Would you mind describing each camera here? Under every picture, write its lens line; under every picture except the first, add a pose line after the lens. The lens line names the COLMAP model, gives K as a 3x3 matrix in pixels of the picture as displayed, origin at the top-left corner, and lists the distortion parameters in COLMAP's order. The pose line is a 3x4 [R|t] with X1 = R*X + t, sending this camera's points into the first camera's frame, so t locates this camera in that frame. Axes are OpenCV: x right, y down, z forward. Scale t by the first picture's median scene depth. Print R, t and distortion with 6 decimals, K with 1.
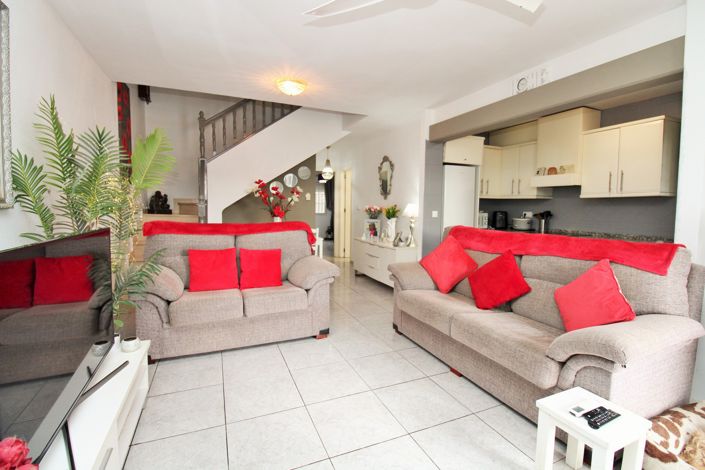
lens RADIAL K [[333.7, 0, 356.7], [0, 333.7, 231.4], [0, 0, 1]] dist [-0.025136, 0.000256]
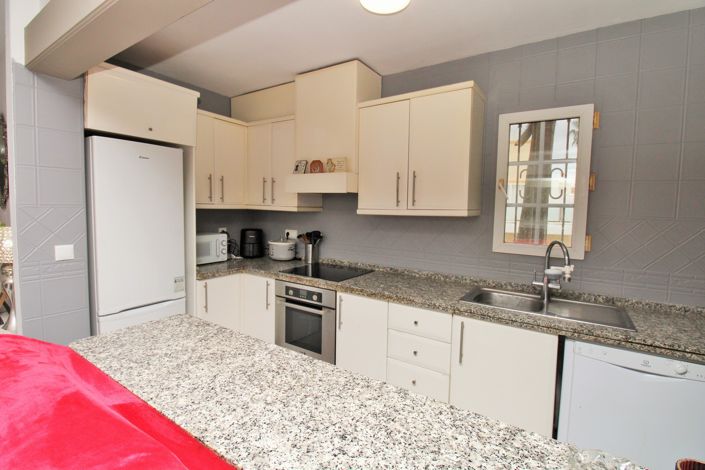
lens RADIAL K [[333.7, 0, 356.7], [0, 333.7, 231.4], [0, 0, 1]] dist [-0.025136, 0.000256]
pose [[0.858633, -0.020032, 0.512199, 0.331517], [0.015942, 0.999796, 0.012378, -0.070216], [-0.512343, -0.002463, 0.858778, 0.432875]]
